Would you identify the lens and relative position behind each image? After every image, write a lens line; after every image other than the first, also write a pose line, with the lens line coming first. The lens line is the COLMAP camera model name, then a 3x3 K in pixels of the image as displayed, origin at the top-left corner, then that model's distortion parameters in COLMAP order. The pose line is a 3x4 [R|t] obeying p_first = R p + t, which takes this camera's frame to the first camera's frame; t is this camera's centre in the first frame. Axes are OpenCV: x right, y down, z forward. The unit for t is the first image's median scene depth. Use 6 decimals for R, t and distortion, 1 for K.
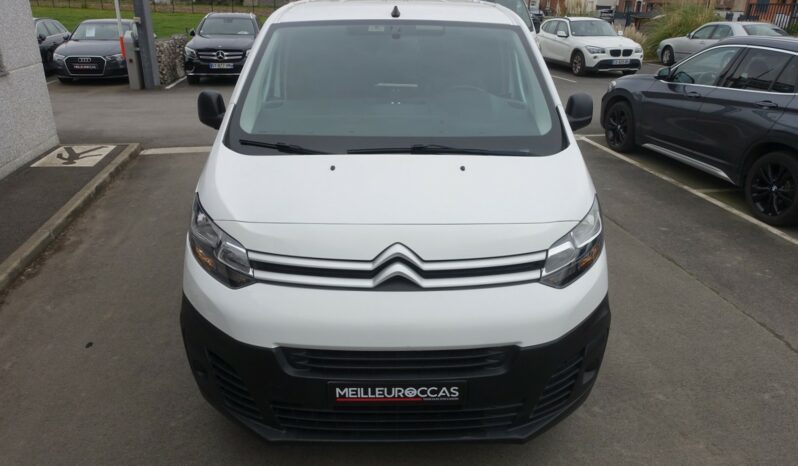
lens RADIAL K [[556.9, 0, 399.0], [0, 556.9, 233.0], [0, 0, 1]] dist [-0.004782, -0.001039]
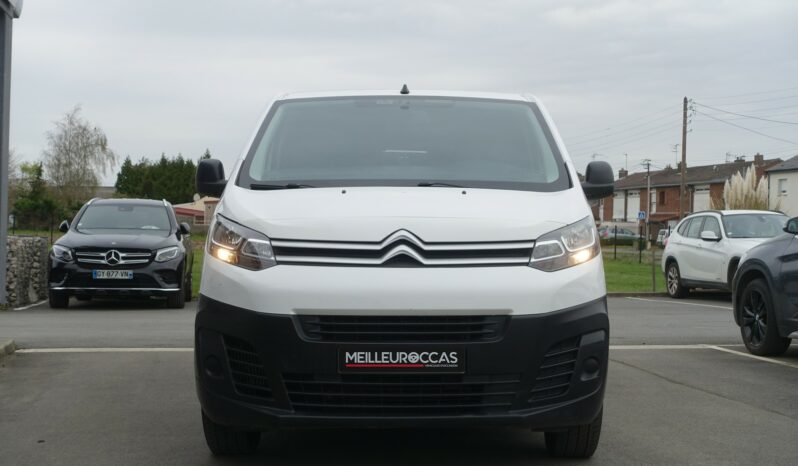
lens RADIAL K [[1211.1, 0, 399.0], [0, 1211.1, 233.0], [0, 0, 1]] dist [-0.037344, -0.081146]
pose [[0.999787, -0.000591, -0.020625, 0.039230], [-0.007207, 0.926646, -0.375866, 0.900315], [0.019334, 0.375934, 0.926445, -1.229082]]
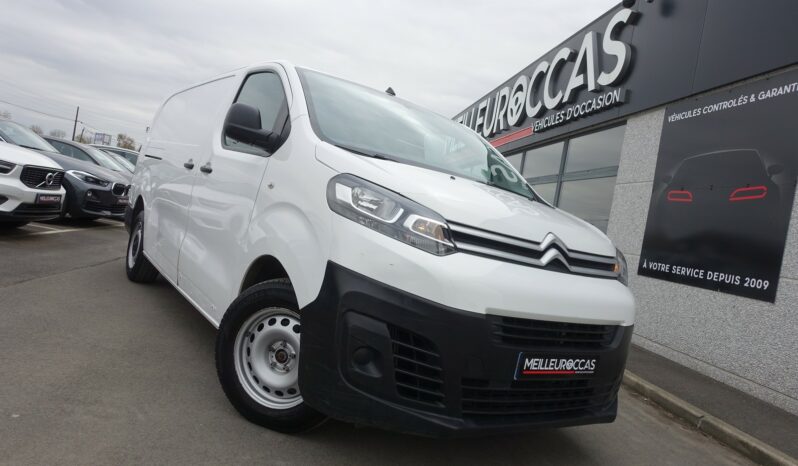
lens RADIAL K [[556.9, 0, 399.0], [0, 556.9, 233.0], [0, 0, 1]] dist [-0.004782, -0.001039]
pose [[0.806814, 0.145479, 0.572614, -0.872871], [0.040130, 0.953476, -0.298785, 0.333215], [-0.589441, 0.264043, 0.763440, 0.267339]]
